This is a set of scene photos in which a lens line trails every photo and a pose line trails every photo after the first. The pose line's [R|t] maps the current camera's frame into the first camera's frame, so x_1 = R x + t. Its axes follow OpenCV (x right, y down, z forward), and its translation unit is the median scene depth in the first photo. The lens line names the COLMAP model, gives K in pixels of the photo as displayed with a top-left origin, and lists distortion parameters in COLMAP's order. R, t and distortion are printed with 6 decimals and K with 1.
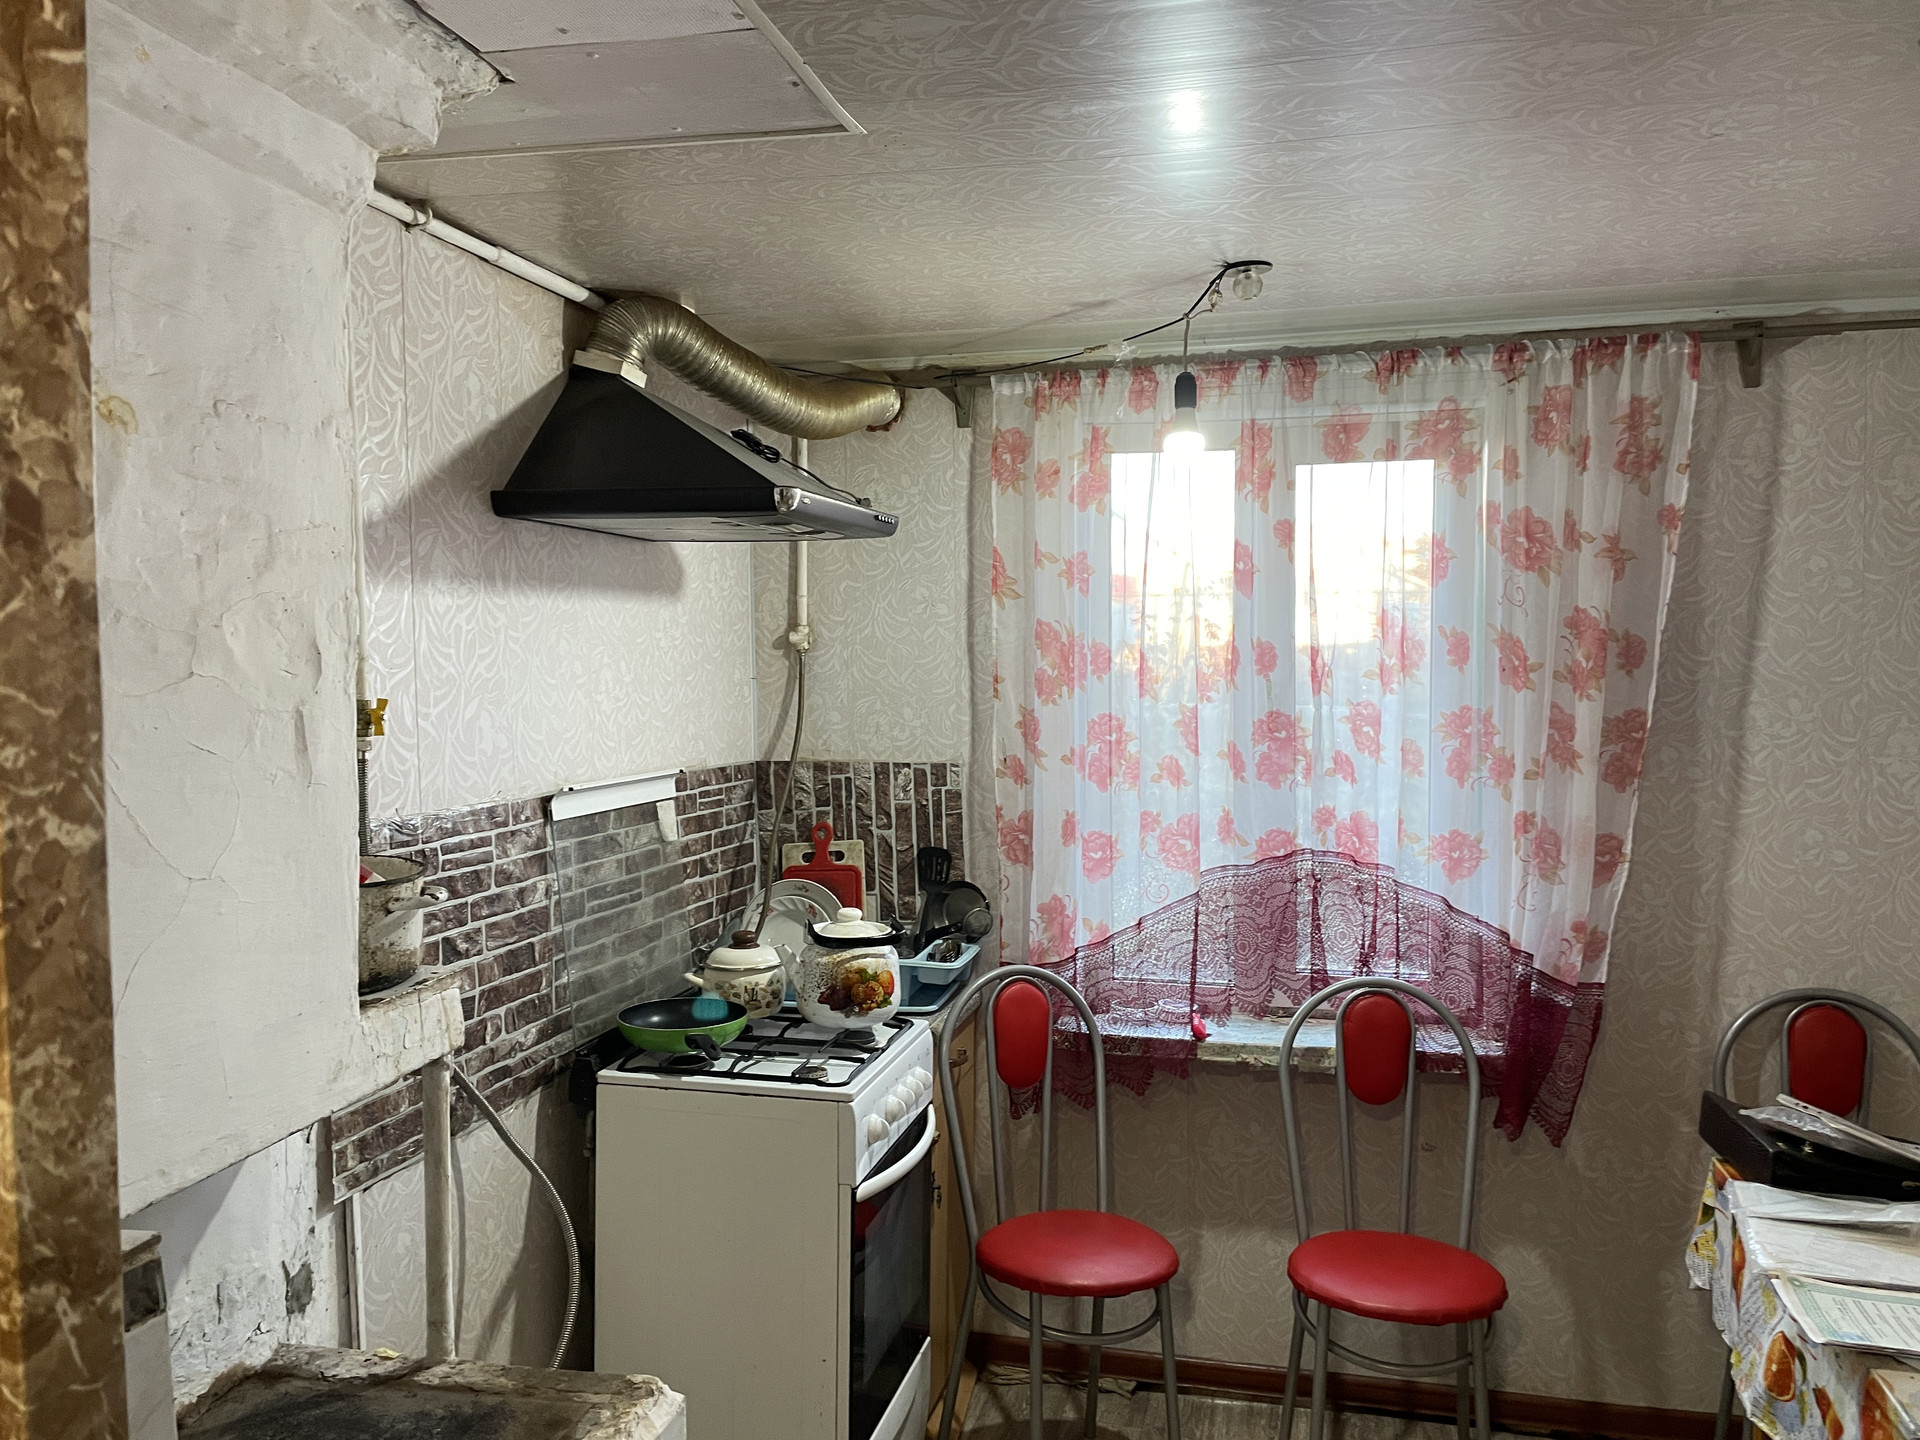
lens RADIAL K [[1477.0, 0, 943.9], [0, 1477.0, 712.6], [0, 0, 1]] dist [0.100959, -0.129699]
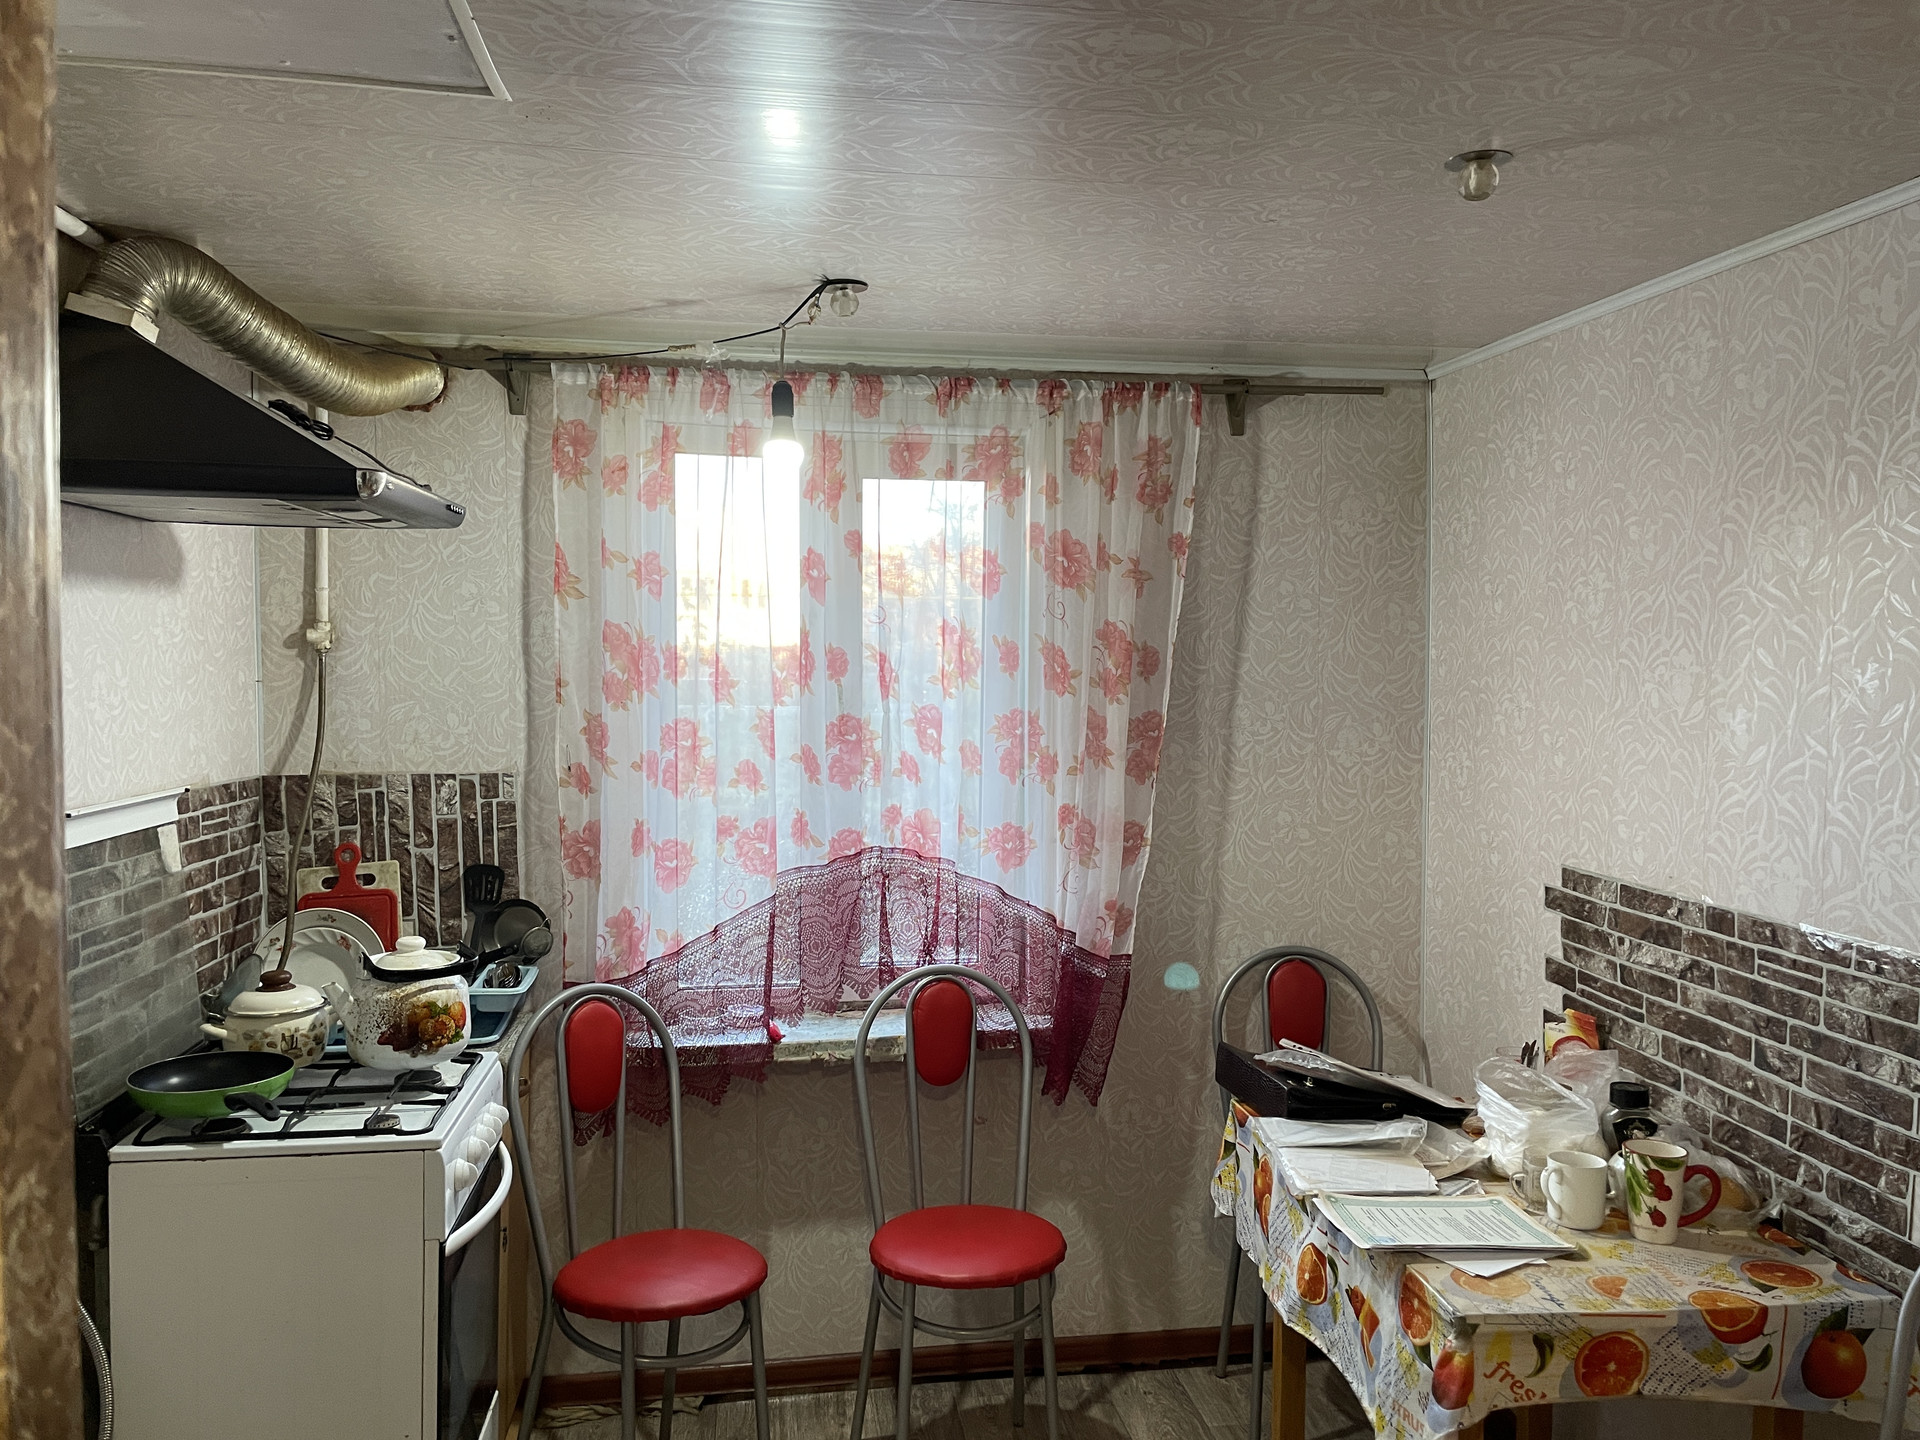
lens RADIAL K [[1477.0, 0, 979.5], [0, 1477.0, 700.6], [0, 0, 1]] dist [0.100959, -0.129699]
pose [[0.919620, -0.003395, 0.392794, -0.102270], [0.006444, 0.999958, -0.006443, -0.004012], [-0.392756, 0.008456, 0.919604, 0.019004]]
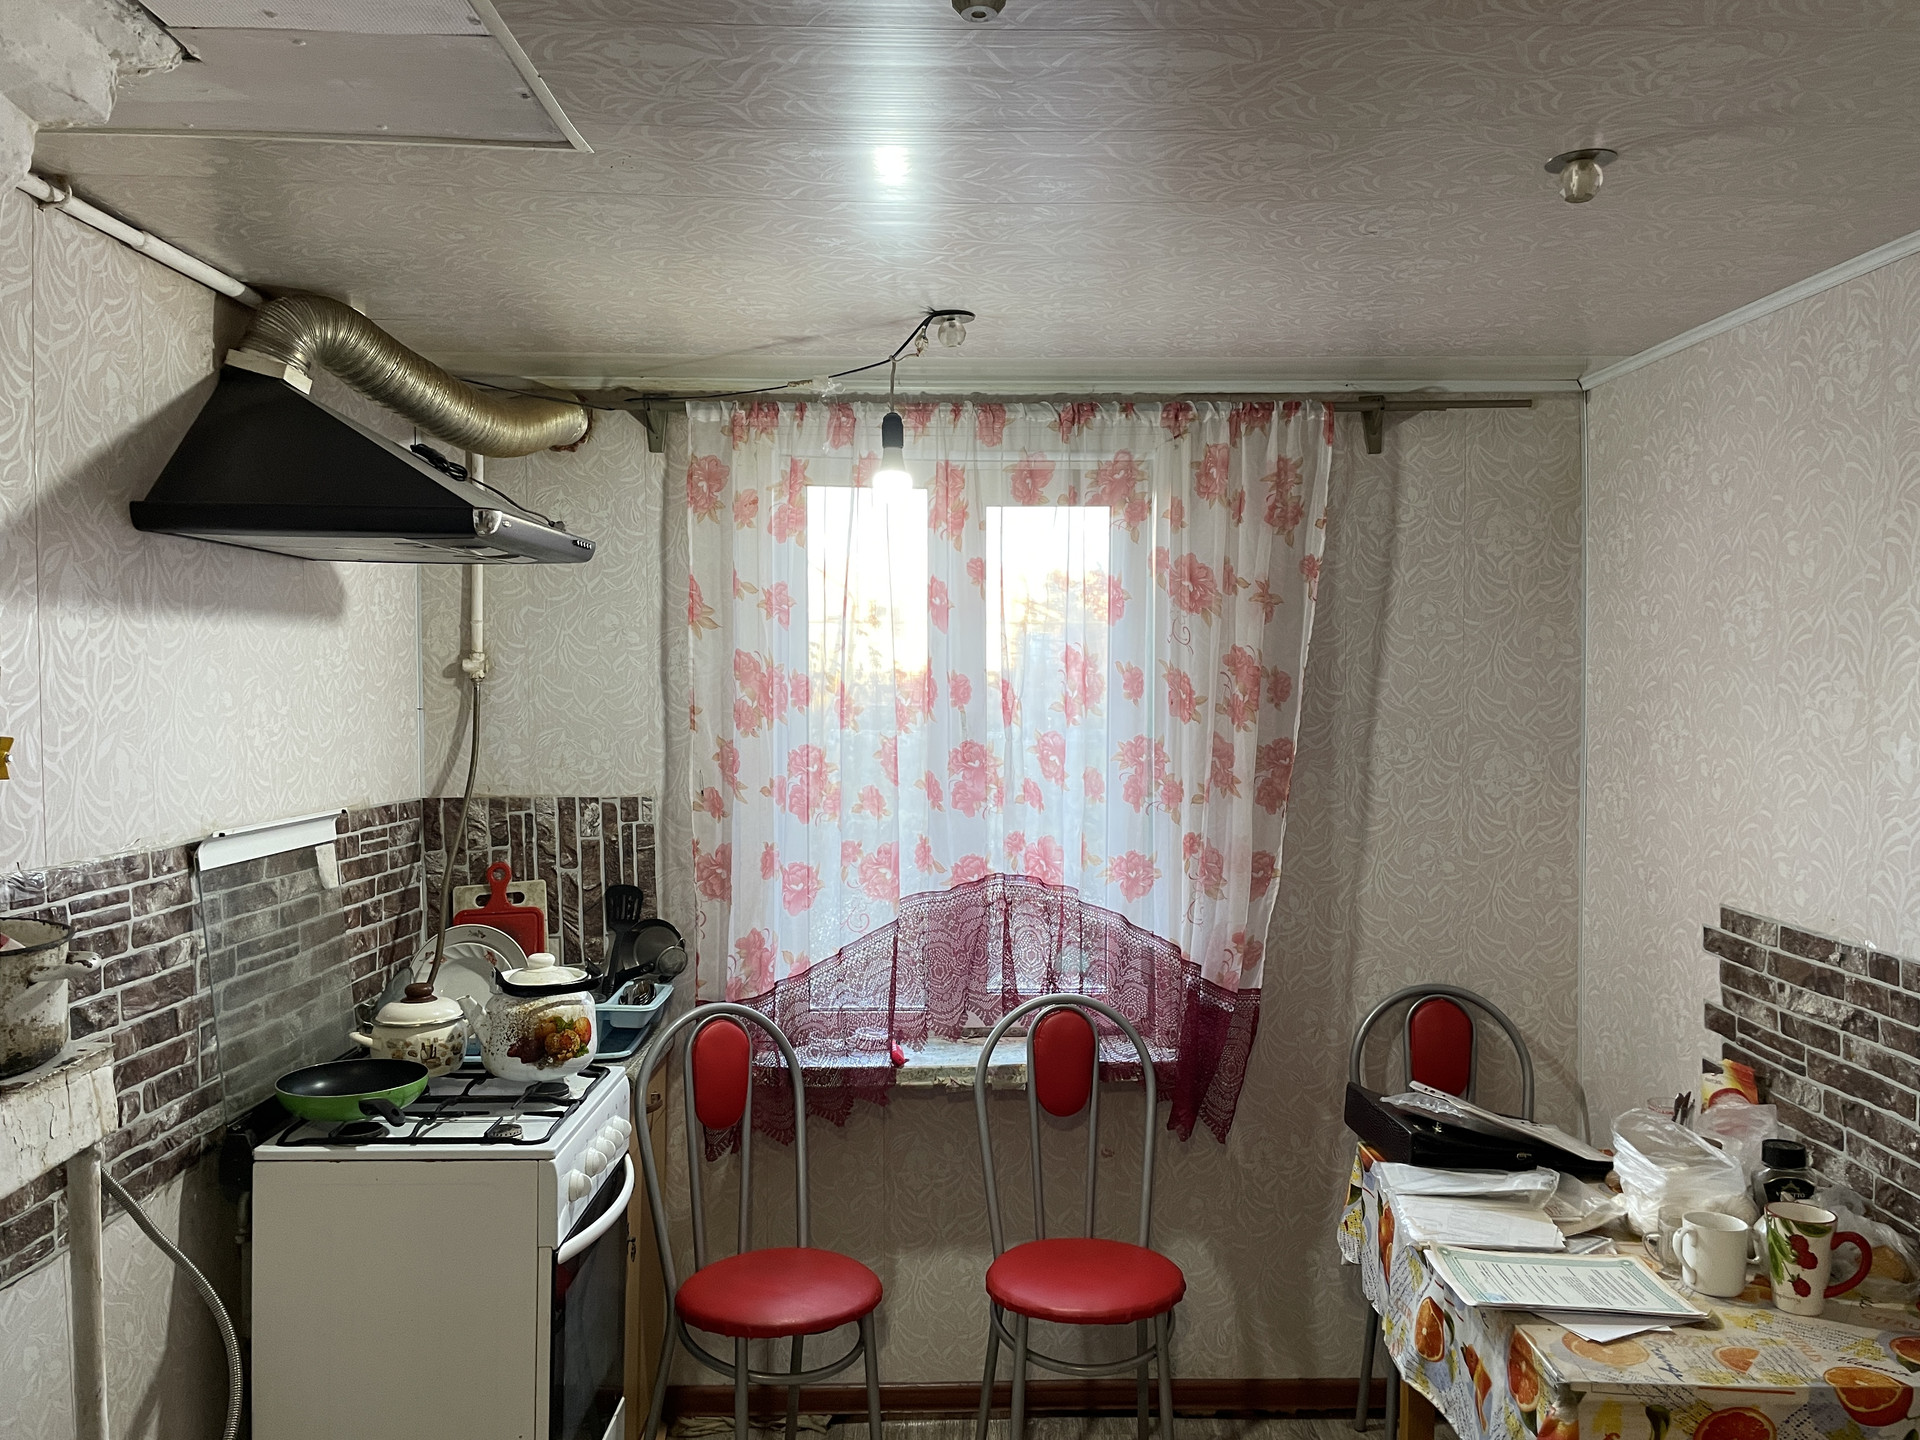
lens RADIAL K [[1477.0, 0, 982.5], [0, 1477.0, 707.4], [0, 0, 1]] dist [0.100959, -0.129699]
pose [[0.964285, 0.000511, 0.264866, -0.044193], [0.004843, 0.999797, -0.019561, -0.004943], [-0.264822, 0.020145, 0.964087, 0.001962]]
